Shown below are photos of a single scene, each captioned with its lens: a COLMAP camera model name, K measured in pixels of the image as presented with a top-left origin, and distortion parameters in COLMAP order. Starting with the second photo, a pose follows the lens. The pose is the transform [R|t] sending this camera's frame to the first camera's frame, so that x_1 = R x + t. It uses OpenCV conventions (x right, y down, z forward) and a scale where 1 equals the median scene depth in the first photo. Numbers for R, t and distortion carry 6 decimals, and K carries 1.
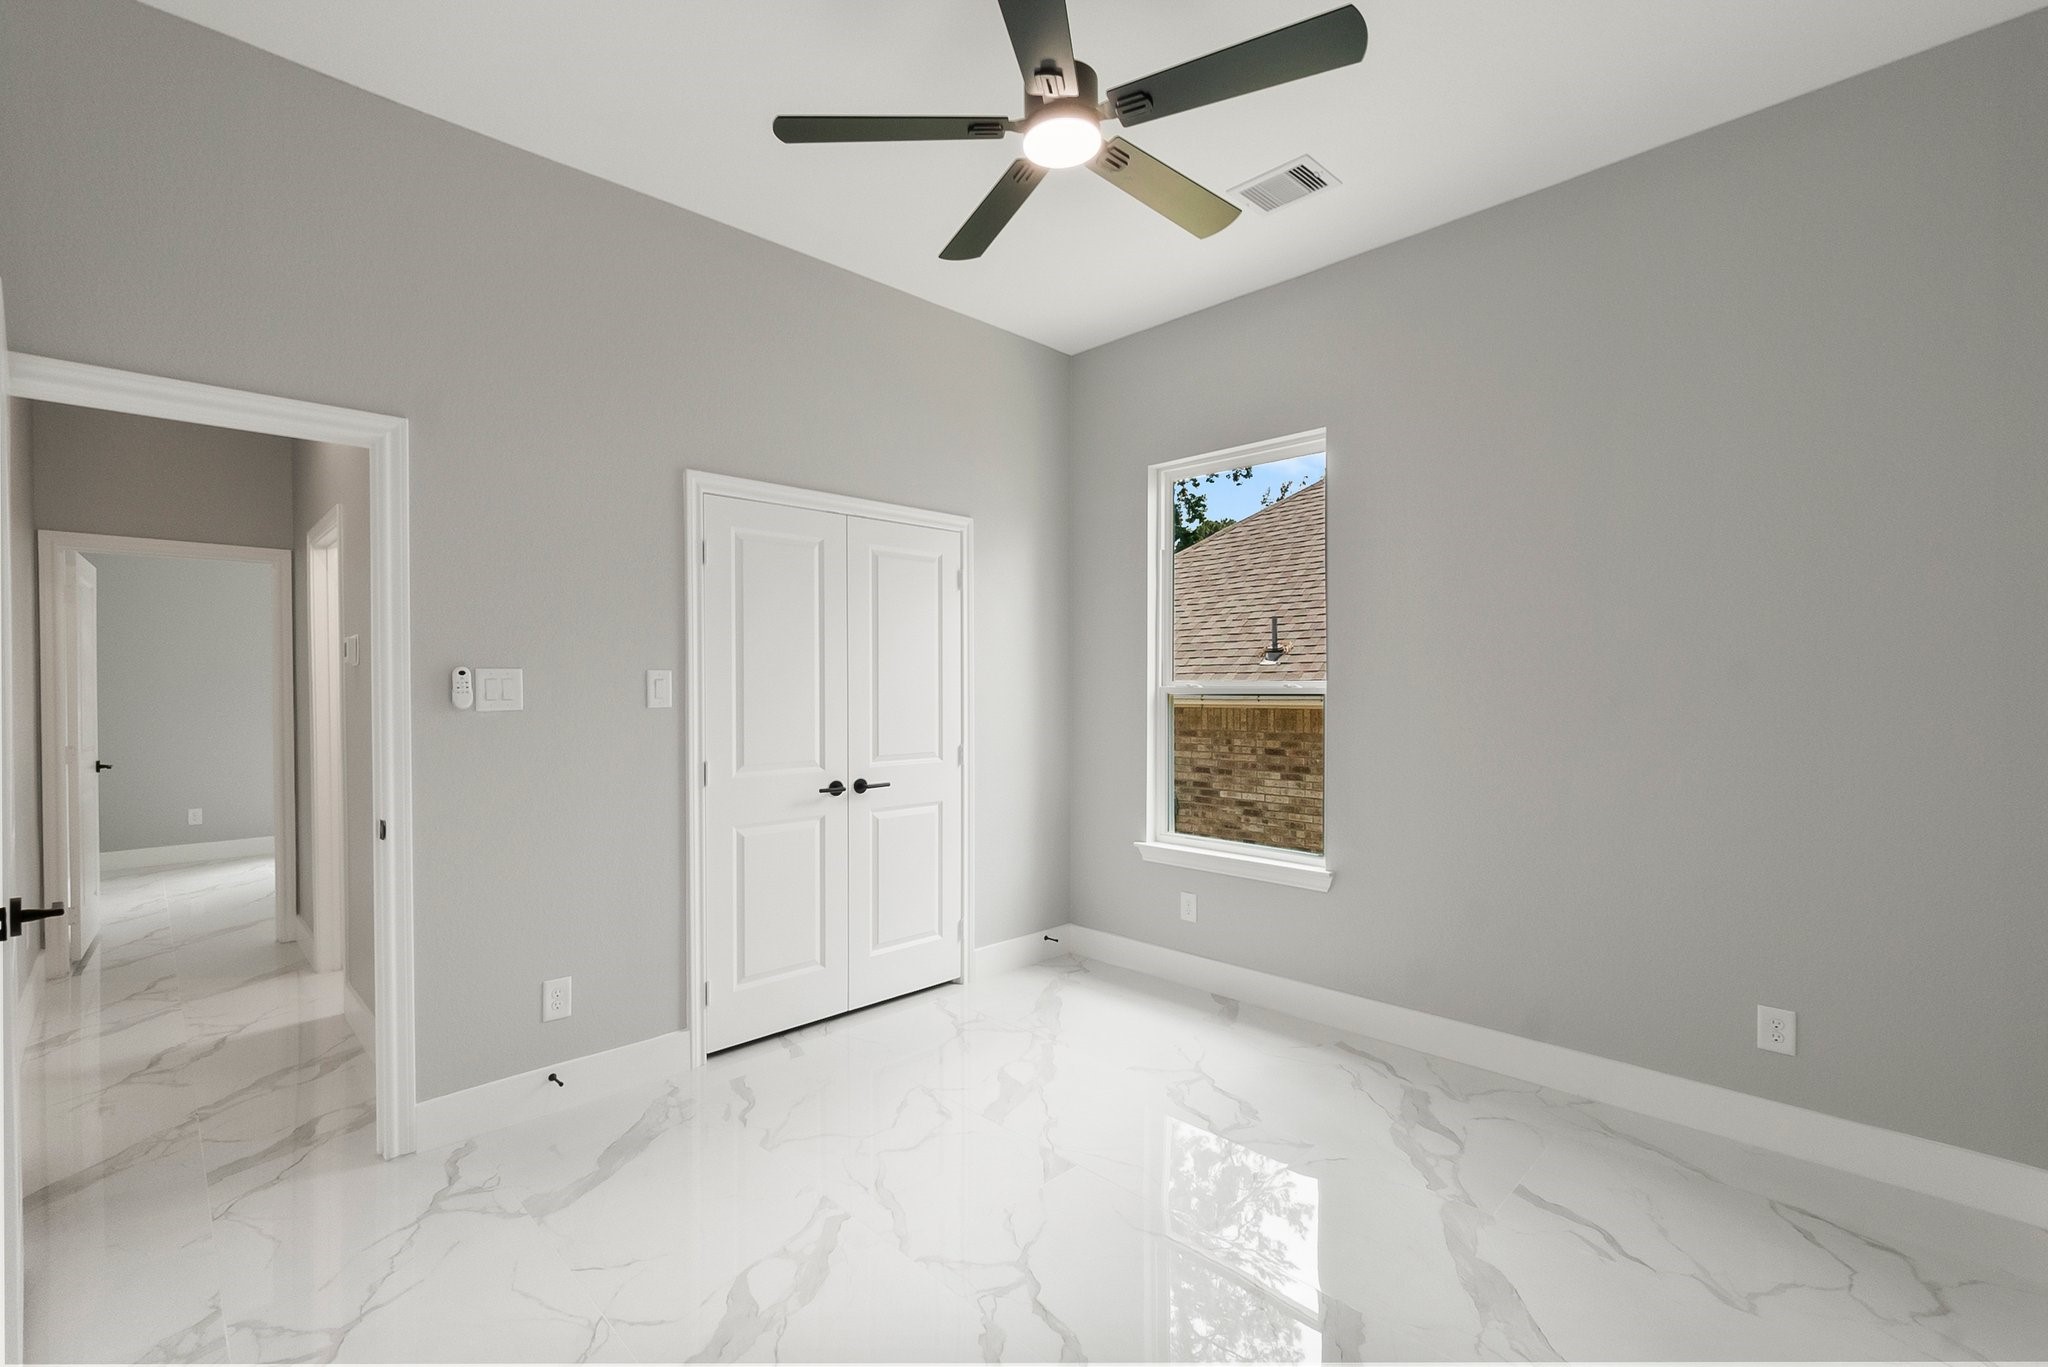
lens RADIAL K [[884.0, 0, 984.5], [0, 884.0, 711.0], [0, 0, 1]] dist [-0.001659, 0.000196]
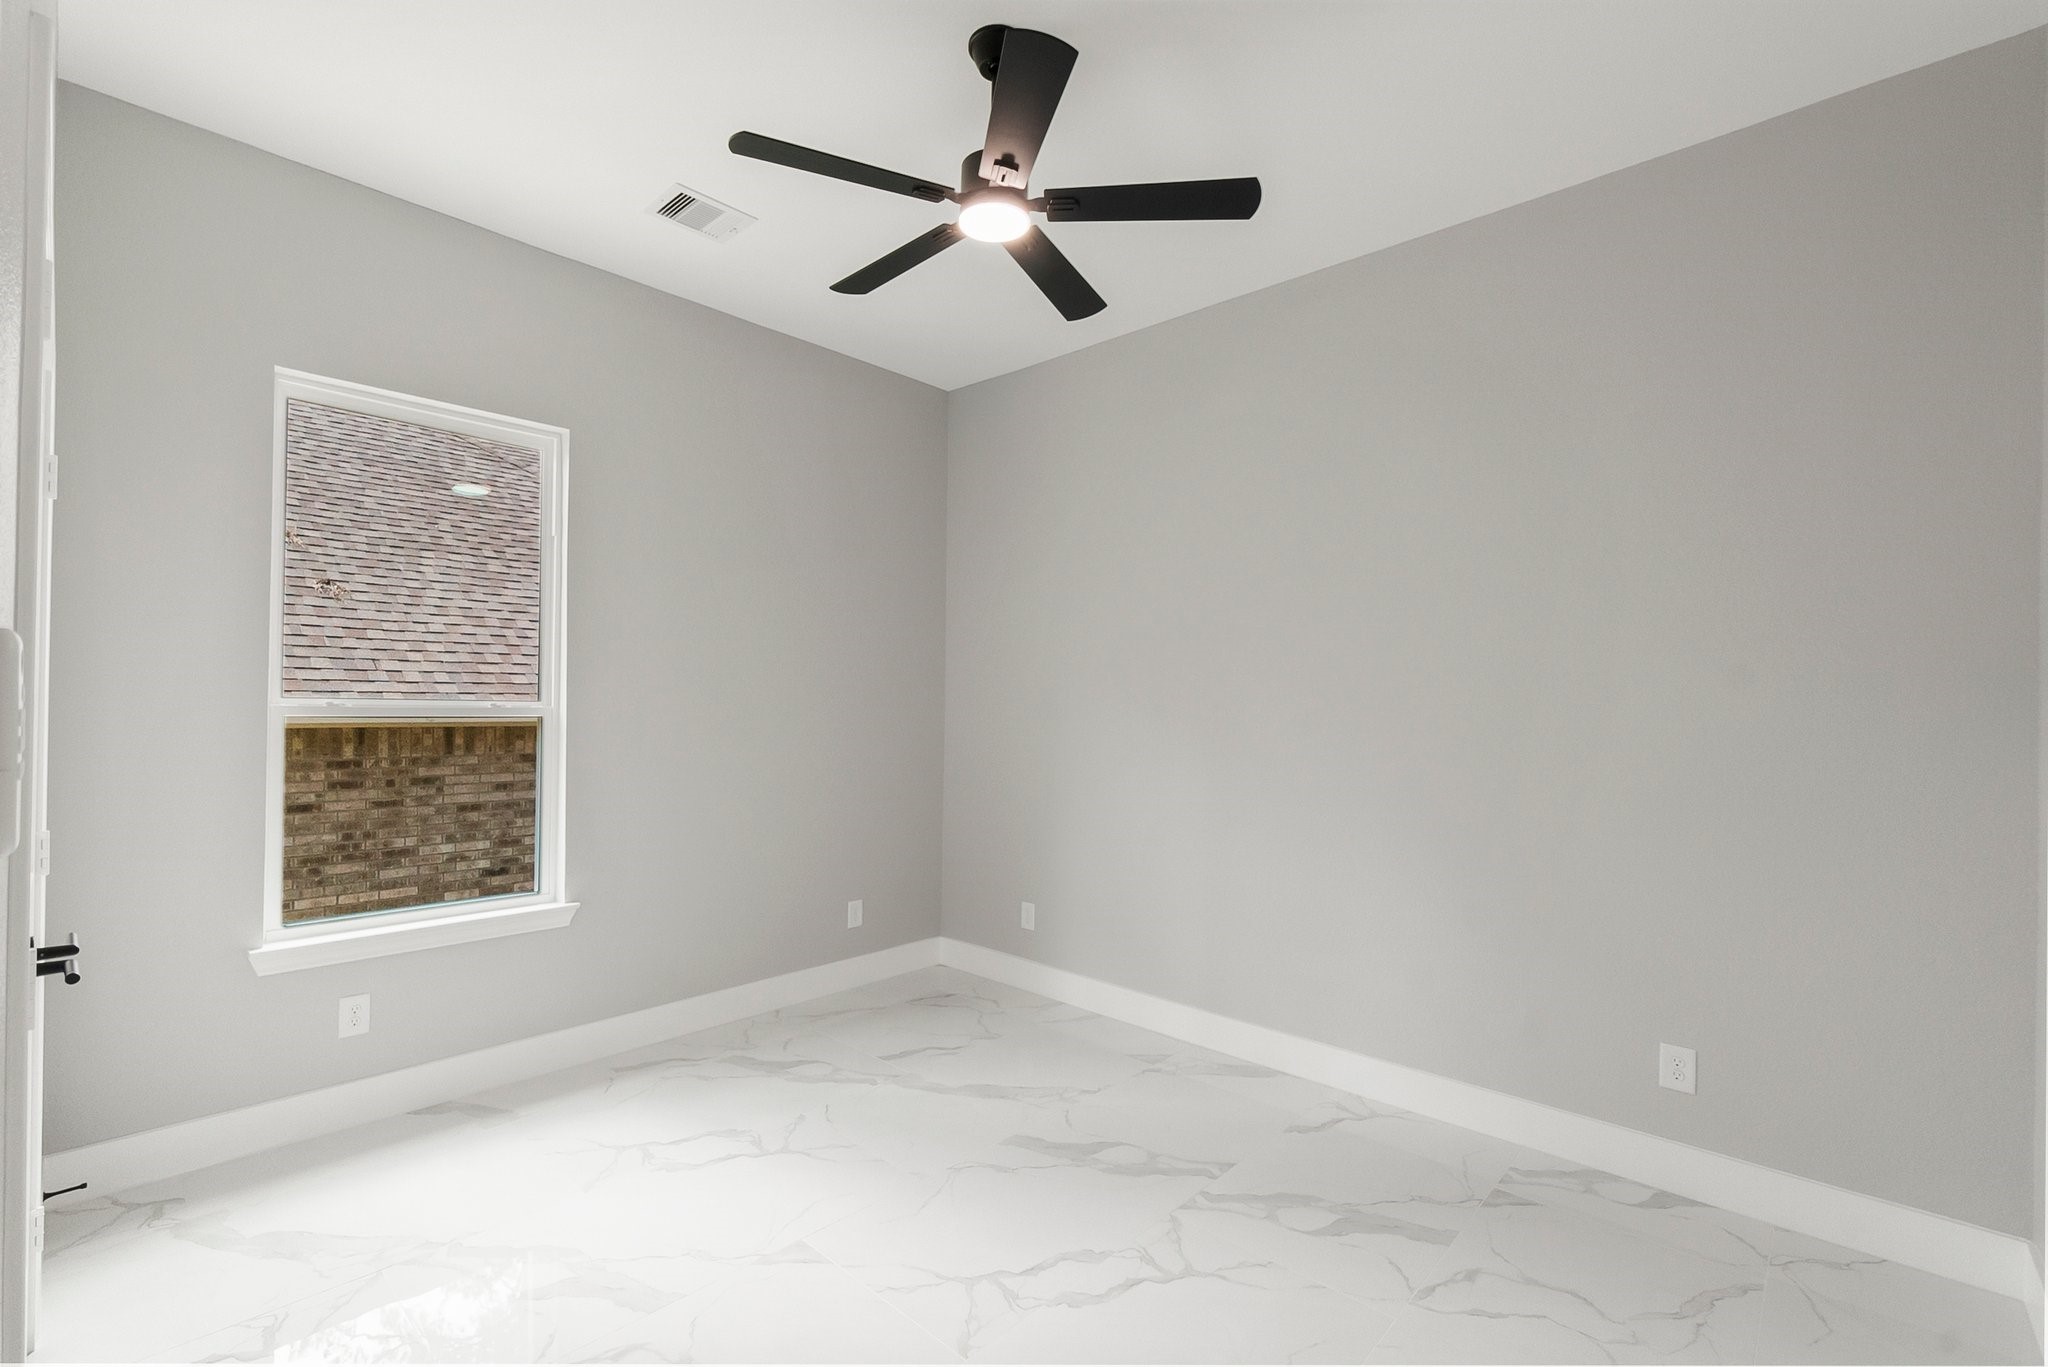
lens RADIAL K [[884.0, 0, 984.5], [0, 884.0, 711.0], [0, 0, 1]] dist [-0.001659, 0.000196]
pose [[-0.047722, -0.001635, 0.998859, -0.682026], [0.012085, 0.999925, 0.002215, -0.023797], [-0.998788, 0.012177, -0.047699, 0.716305]]
